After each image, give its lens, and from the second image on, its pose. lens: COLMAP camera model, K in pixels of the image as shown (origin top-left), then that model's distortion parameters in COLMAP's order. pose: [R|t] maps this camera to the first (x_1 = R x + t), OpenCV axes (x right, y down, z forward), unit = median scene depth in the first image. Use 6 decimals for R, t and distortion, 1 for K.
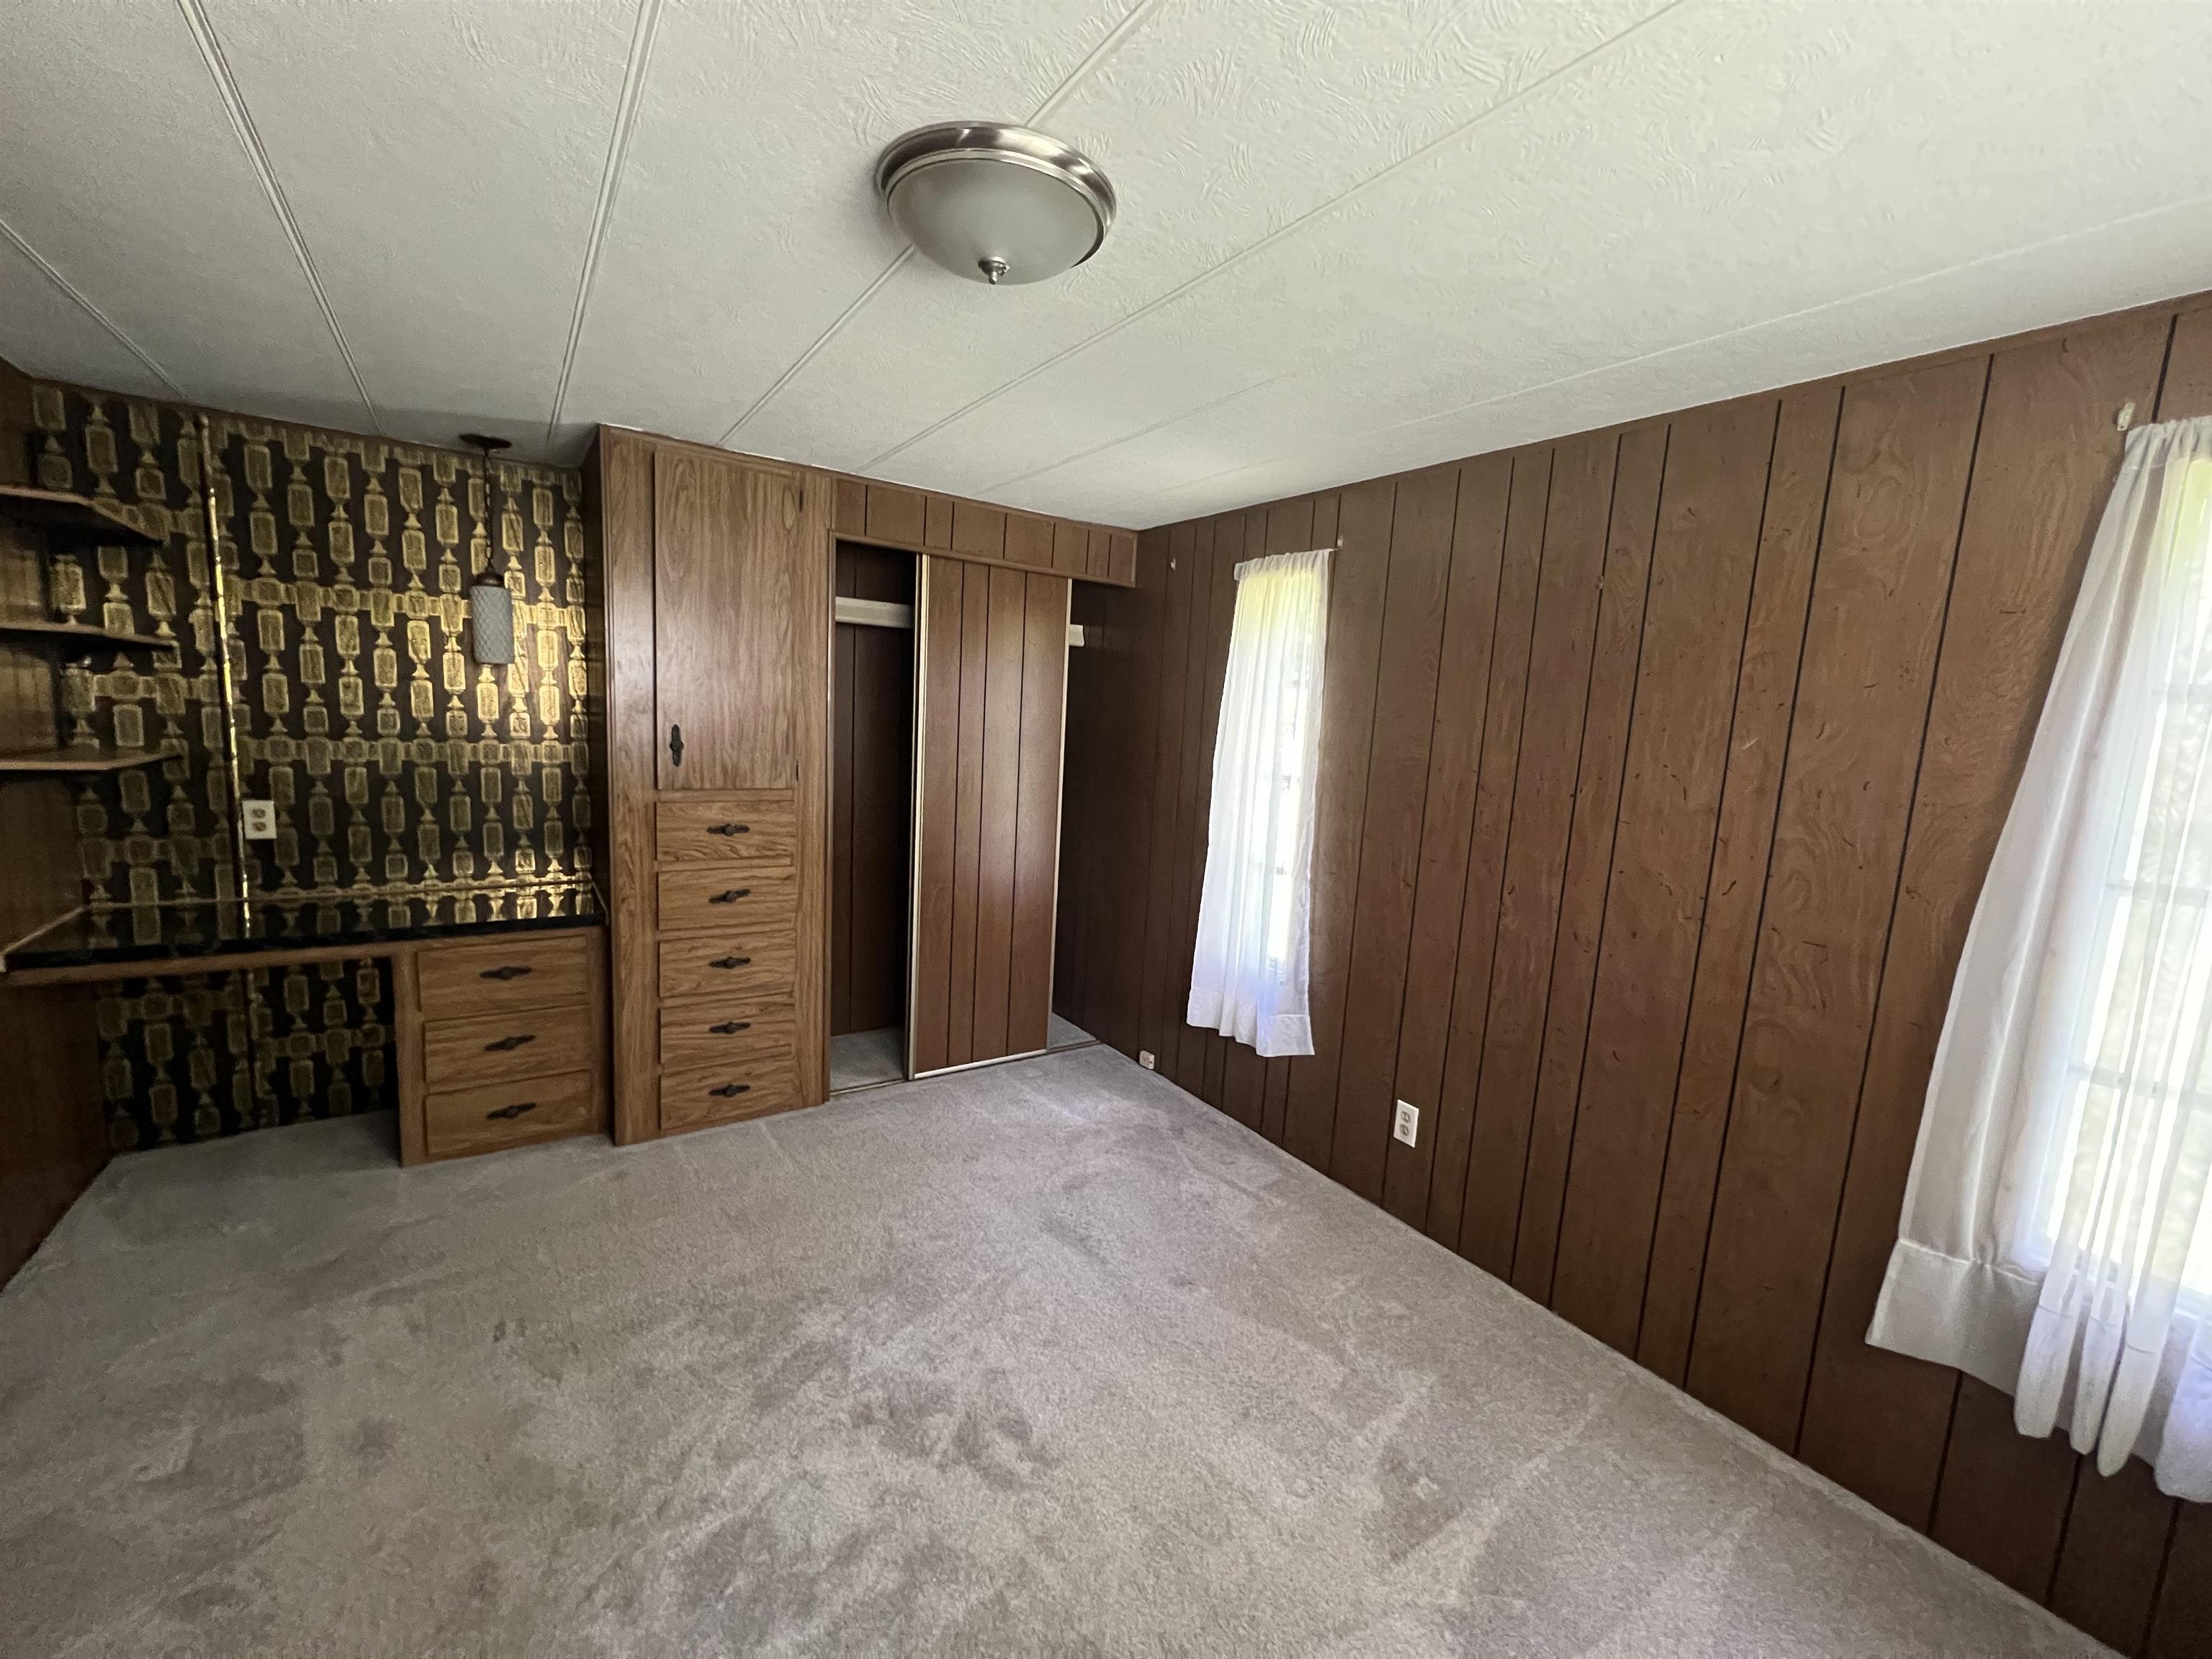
lens RADIAL K [[887.6, 0, 1106.0], [0, 887.6, 829.5], [0, 0, 1]] dist [-0.001318, -0.000054]
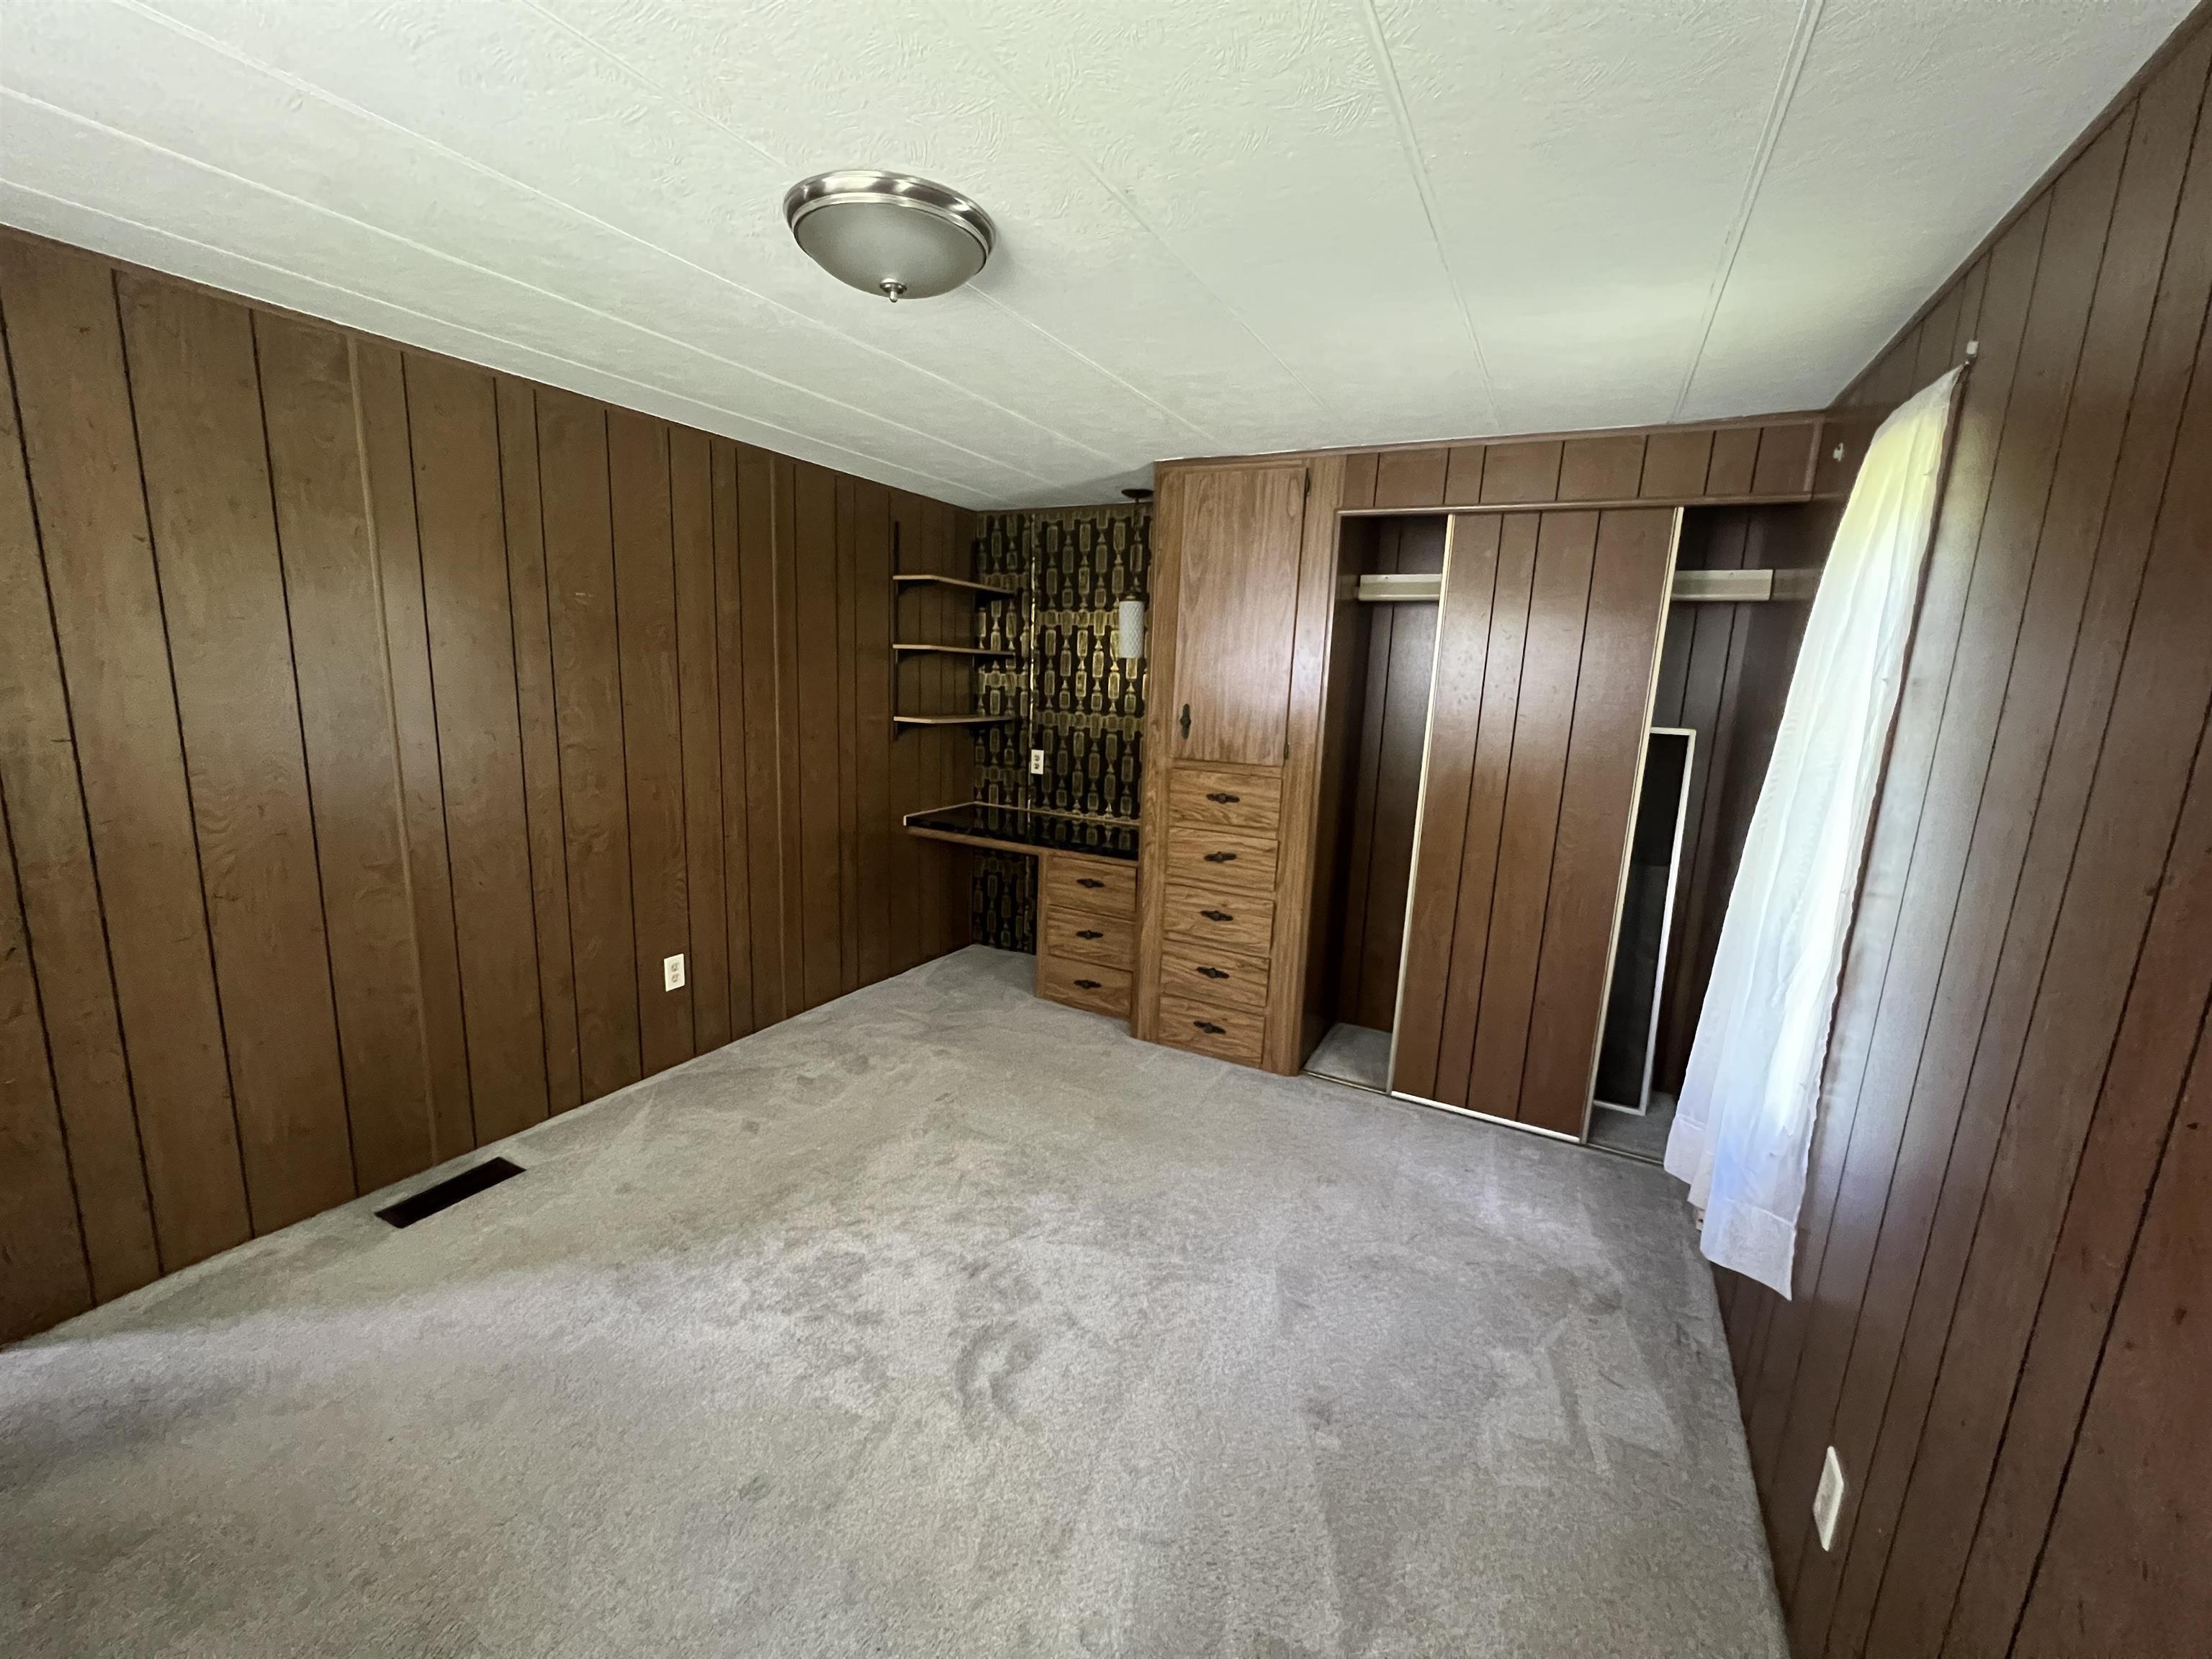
lens RADIAL K [[887.3, 0, 1103.7], [0, 887.3, 833.1], [0, 0, 1]] dist [-0.001967, 0.000048]
pose [[0.456952, 0.131402, -0.879732, 0.525537], [-0.129605, 0.988309, 0.080300, -0.027974], [0.879999, 0.077324, 0.468640, 0.360476]]
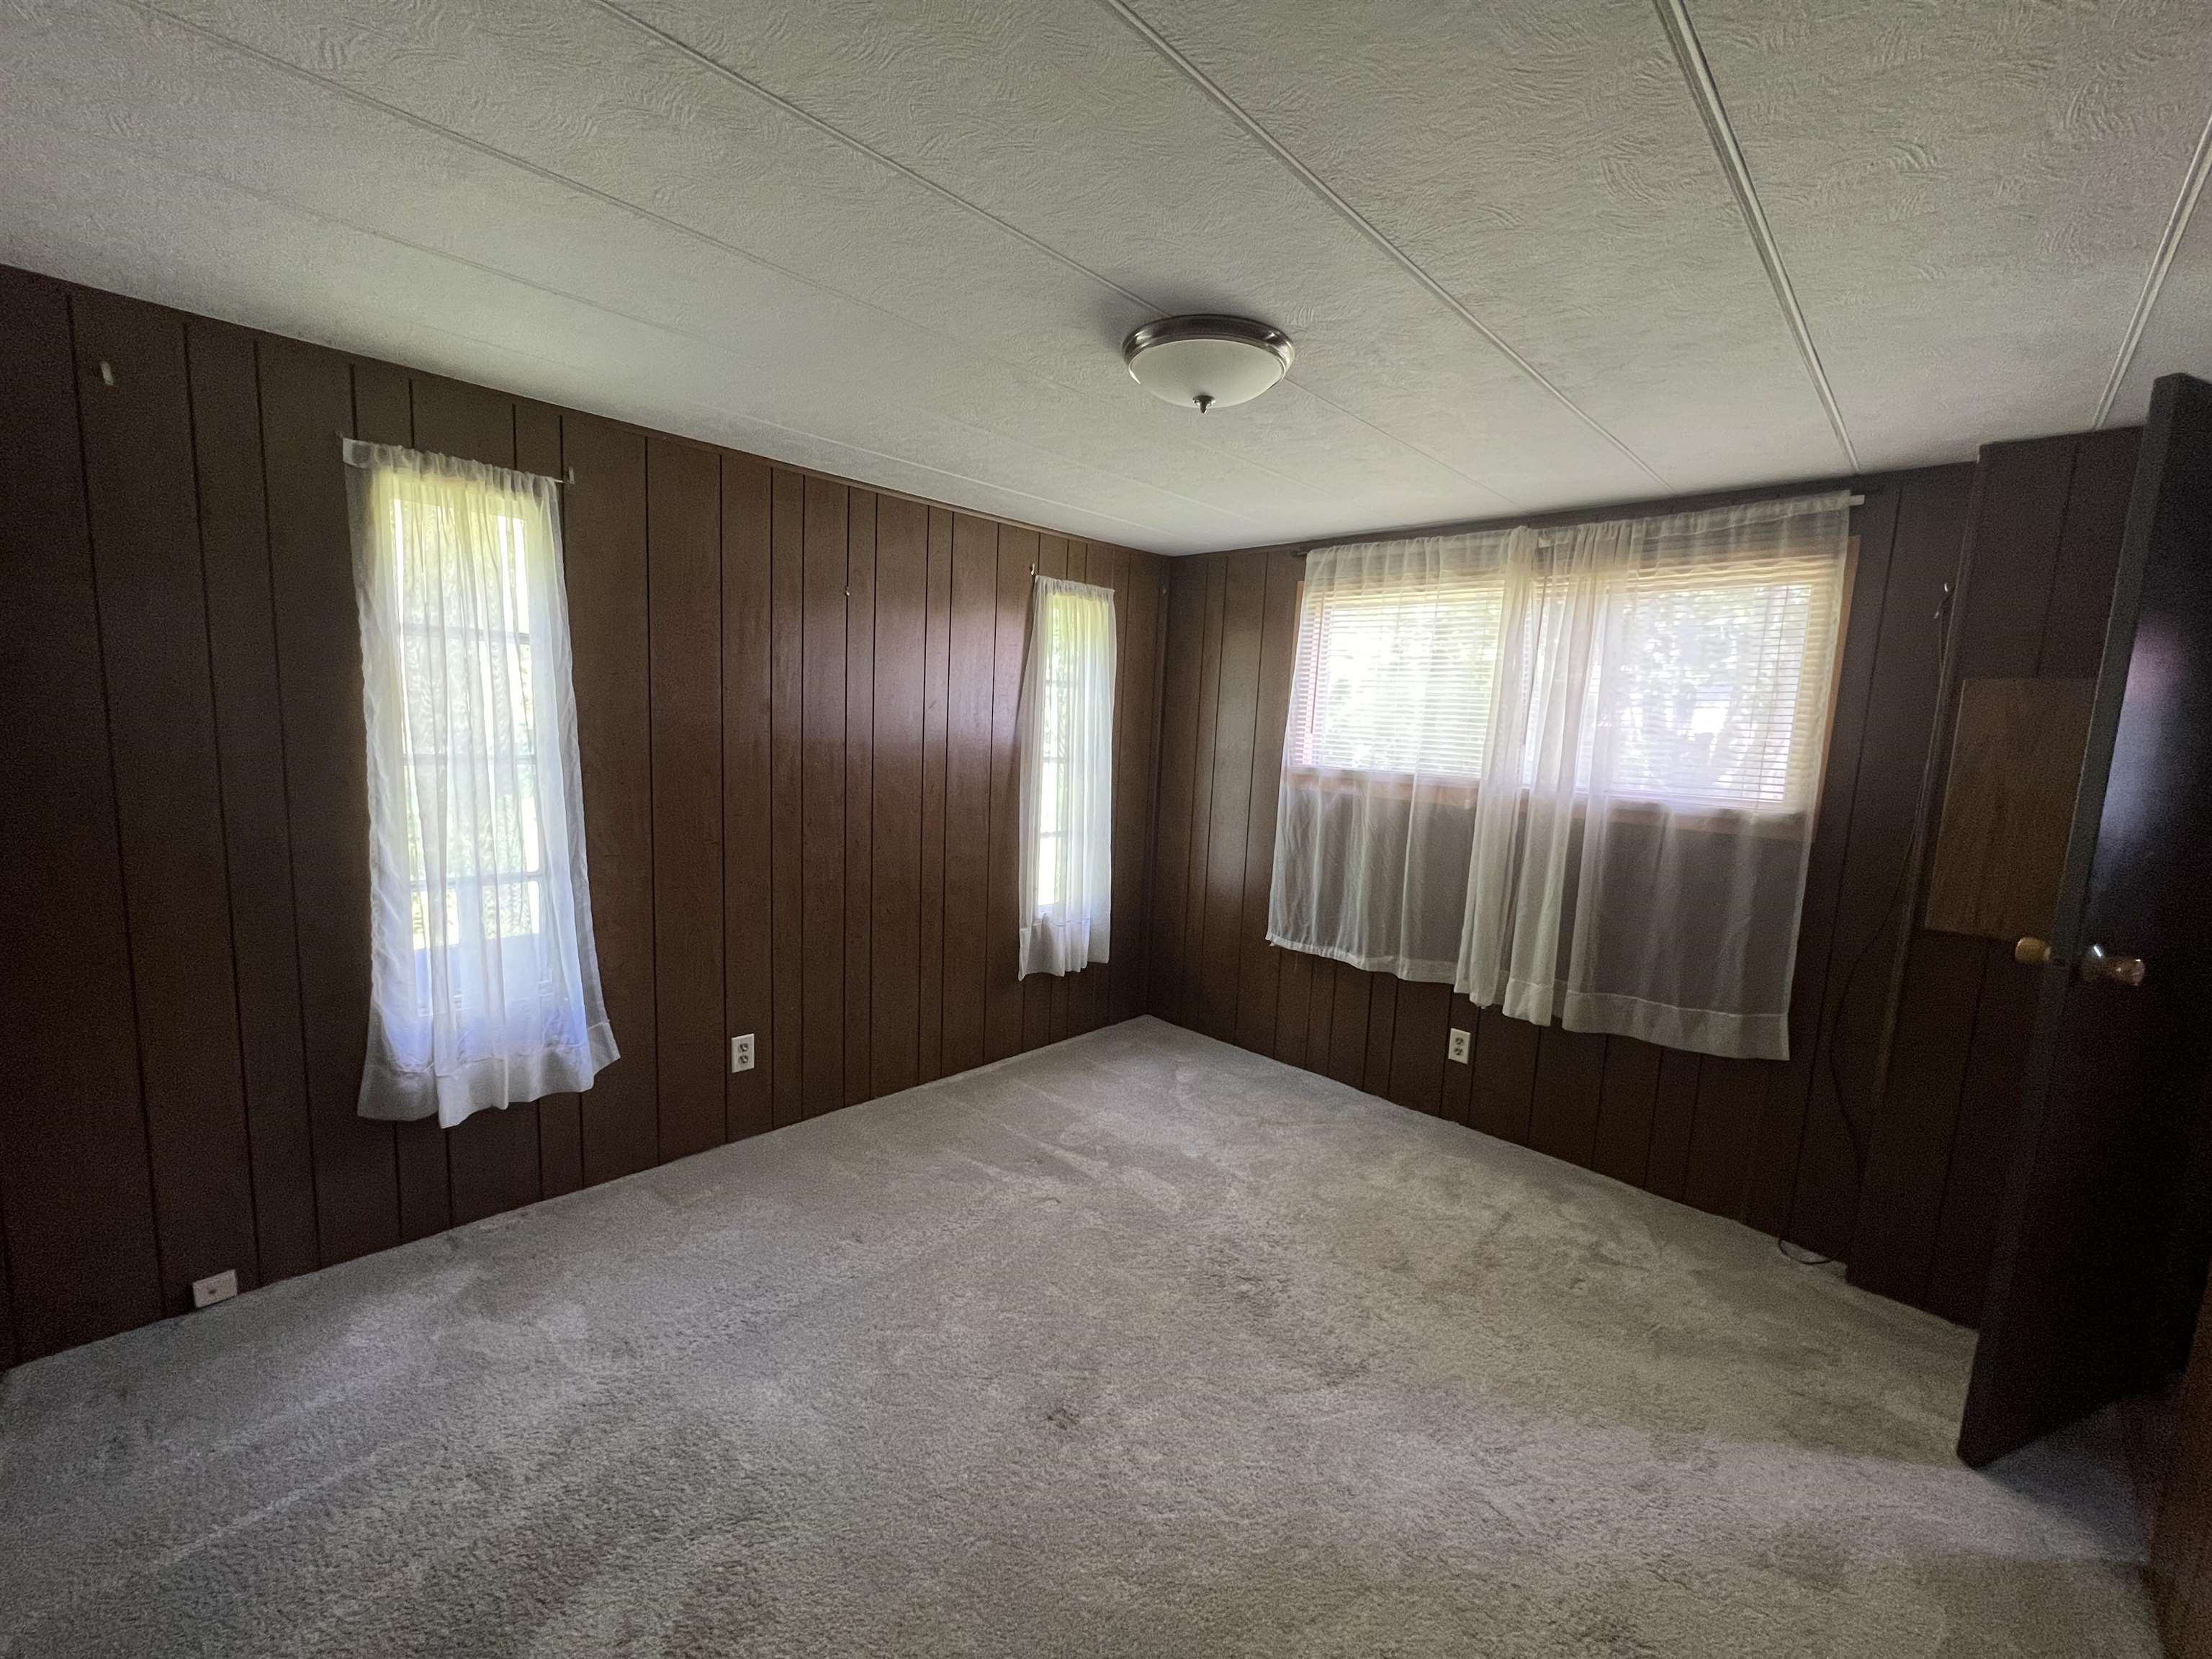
lens RADIAL K [[887.6, 0, 1106.0], [0, 887.6, 829.5], [0, 0, 1]] dist [-0.001318, -0.000054]
pose [[-0.198121, -0.188257, 0.961929, -0.740204], [0.070068, 0.976152, 0.205472, -0.133366], [-0.977670, 0.108109, -0.180206, 0.702025]]
